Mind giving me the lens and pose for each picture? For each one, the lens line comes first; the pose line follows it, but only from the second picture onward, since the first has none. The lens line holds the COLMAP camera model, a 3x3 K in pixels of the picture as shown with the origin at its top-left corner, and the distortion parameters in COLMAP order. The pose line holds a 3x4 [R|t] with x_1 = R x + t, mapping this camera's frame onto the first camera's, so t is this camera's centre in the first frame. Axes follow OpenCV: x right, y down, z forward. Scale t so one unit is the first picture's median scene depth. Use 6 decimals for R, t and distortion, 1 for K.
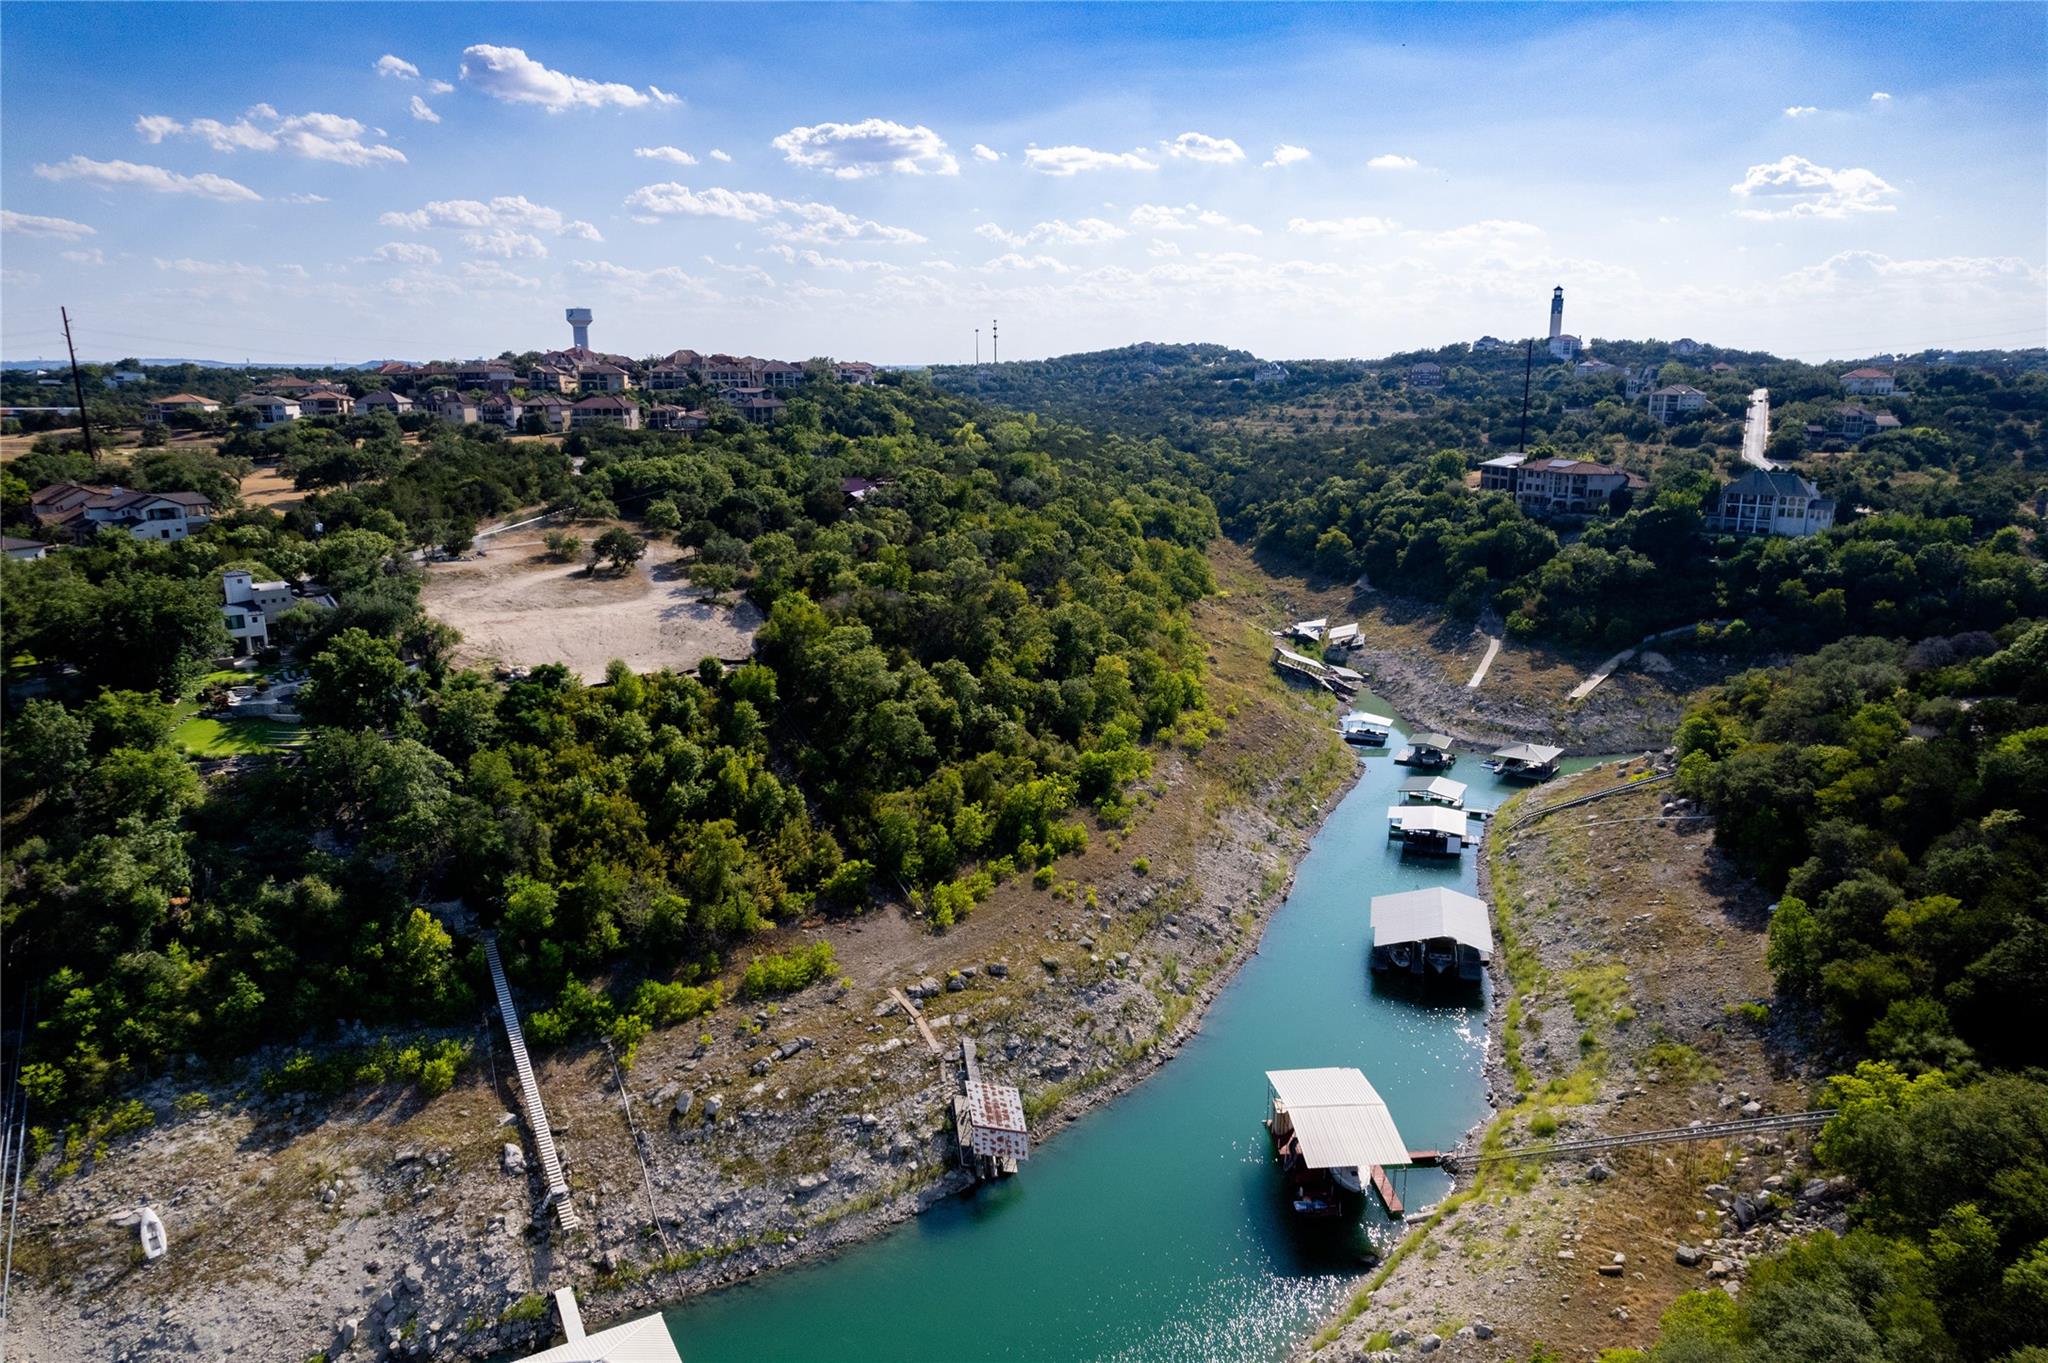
lens RADIAL K [[1329.4, 0, 1037.2], [0, 1329.4, 694.0], [0, 0, 1]] dist [-0.081177, 0.093027]
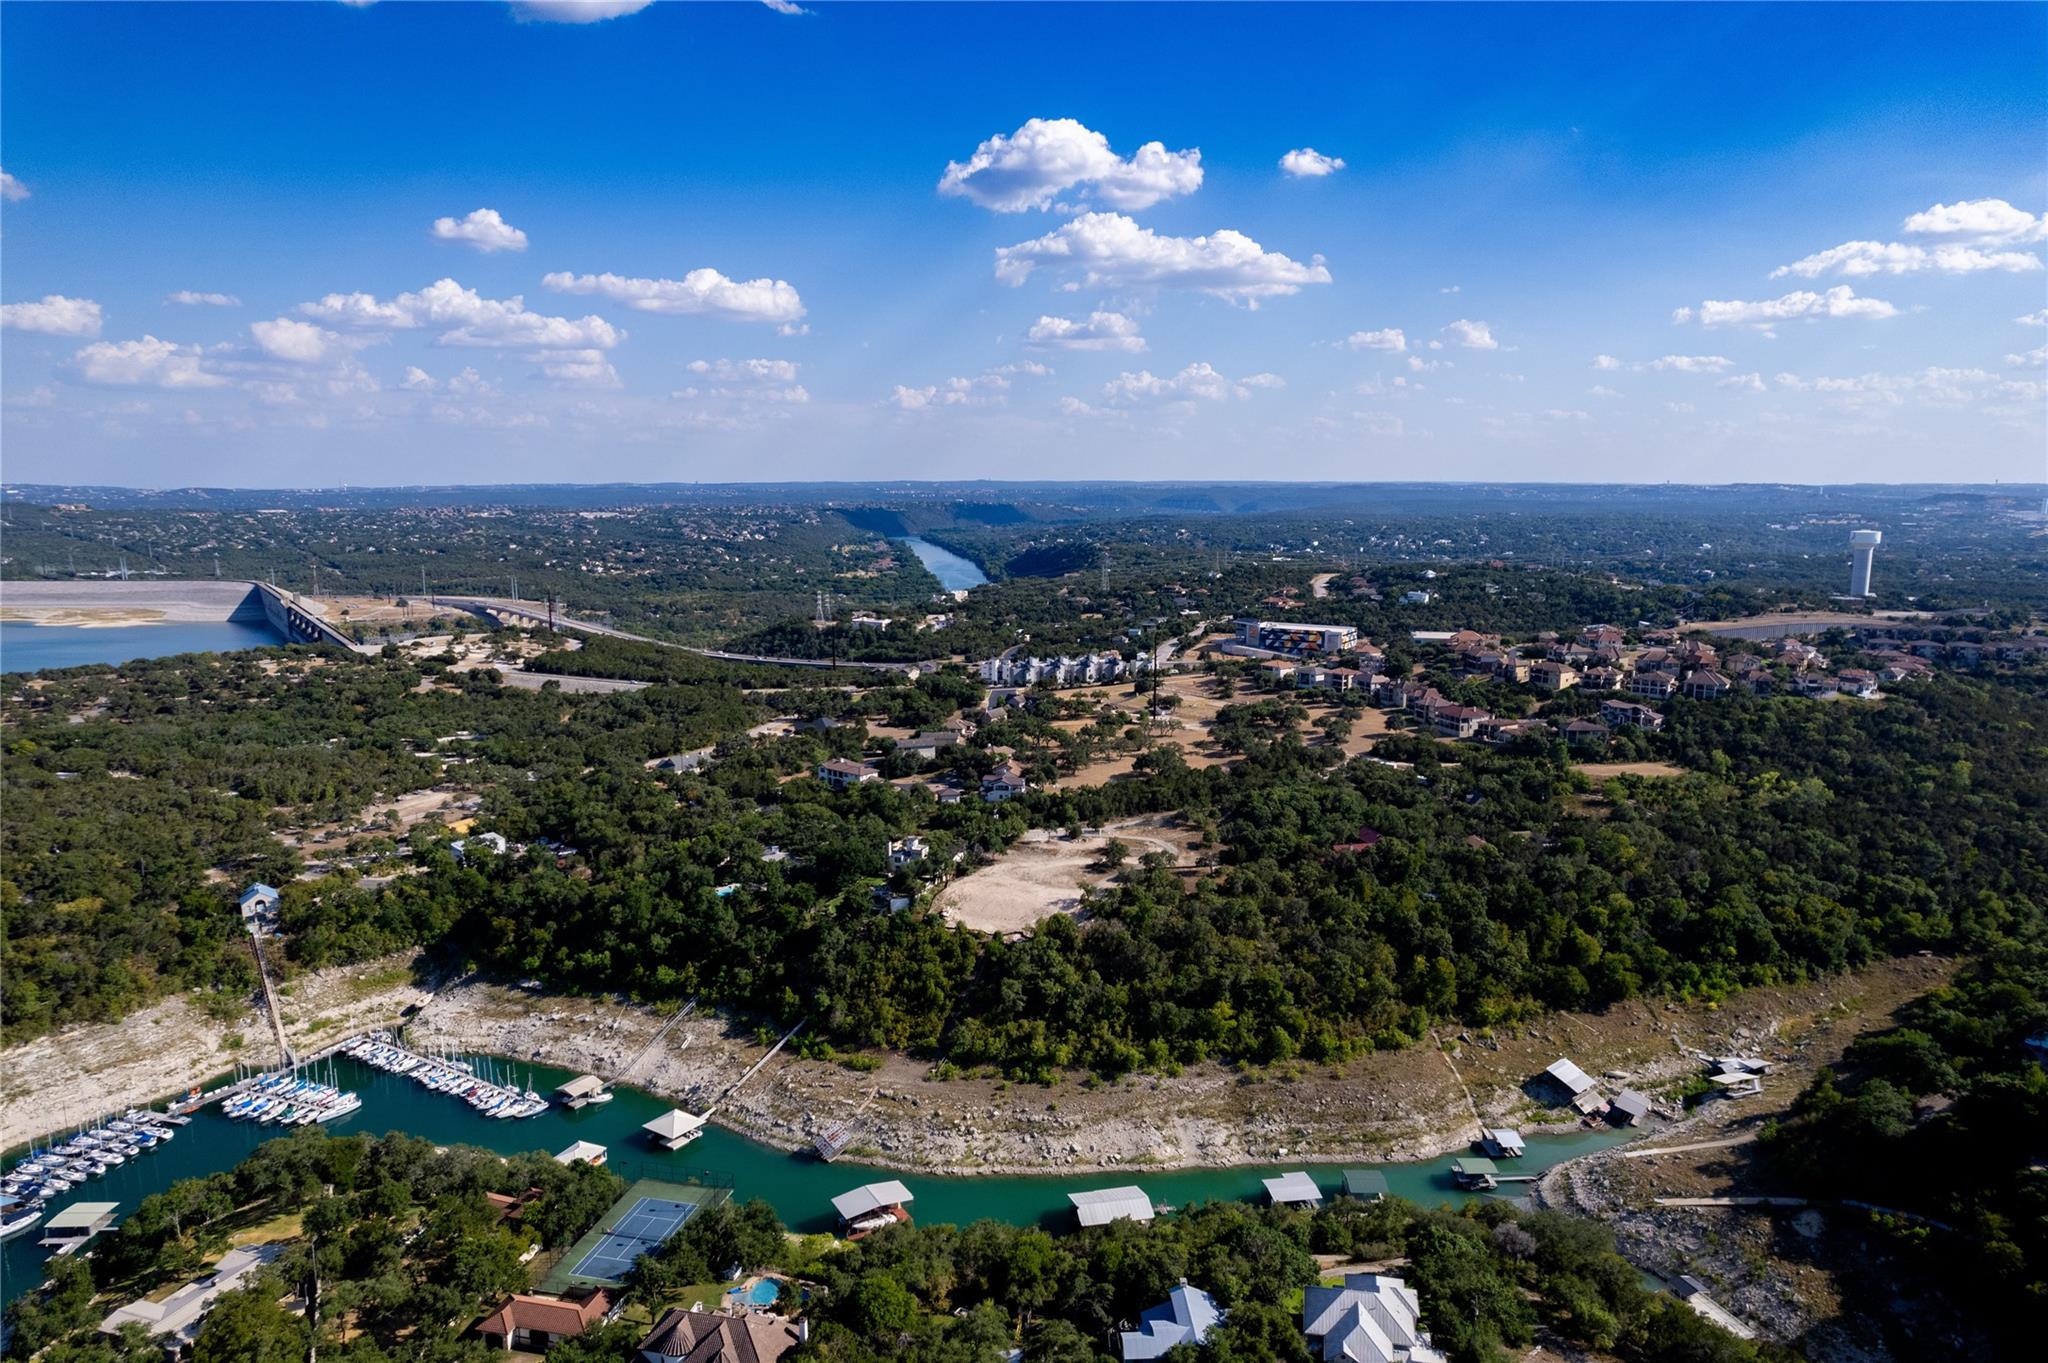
lens RADIAL K [[1313.2, 0, 1036.4], [0, 1313.2, 692.9], [0, 0, 1]] dist [-0.079864, 0.089270]
pose [[0.448515, 0.146154, -0.881744, 2.150632], [-0.215355, 0.975145, 0.052092, -0.714256], [0.867442, 0.166524, 0.468843, -0.003162]]
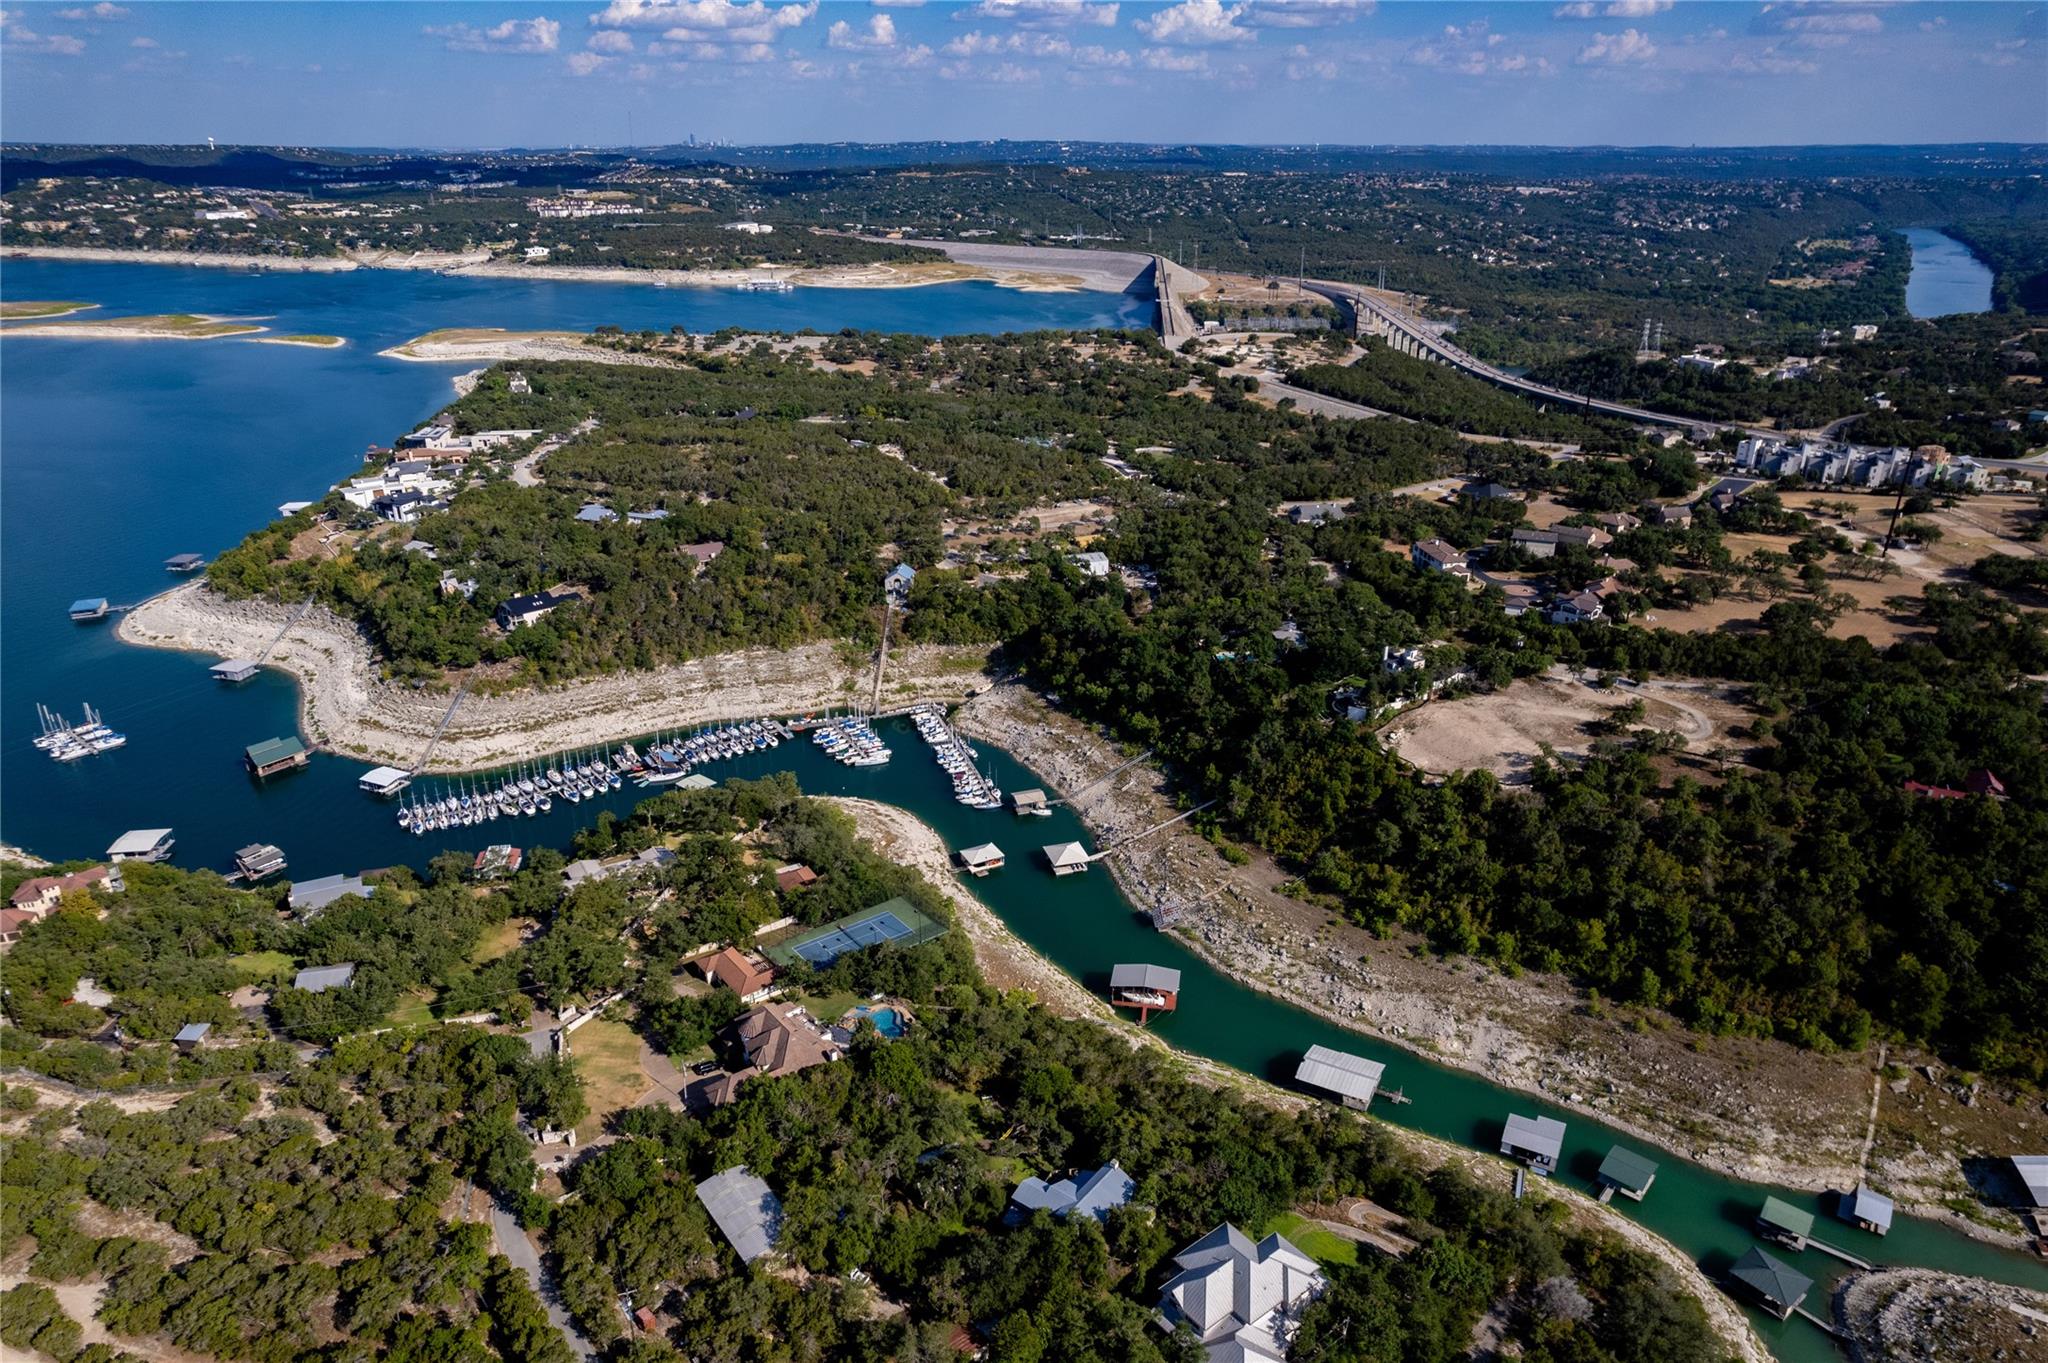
lens RADIAL K [[1329.4, 0, 1037.2], [0, 1329.4, 694.0], [0, 0, 1]] dist [-0.081177, 0.093027]
pose [[-0.225889, 0.383179, -0.895627, 2.261257], [-0.234016, 0.871124, 0.431717, -1.181395], [0.945627, 0.307111, -0.107107, 0.843307]]
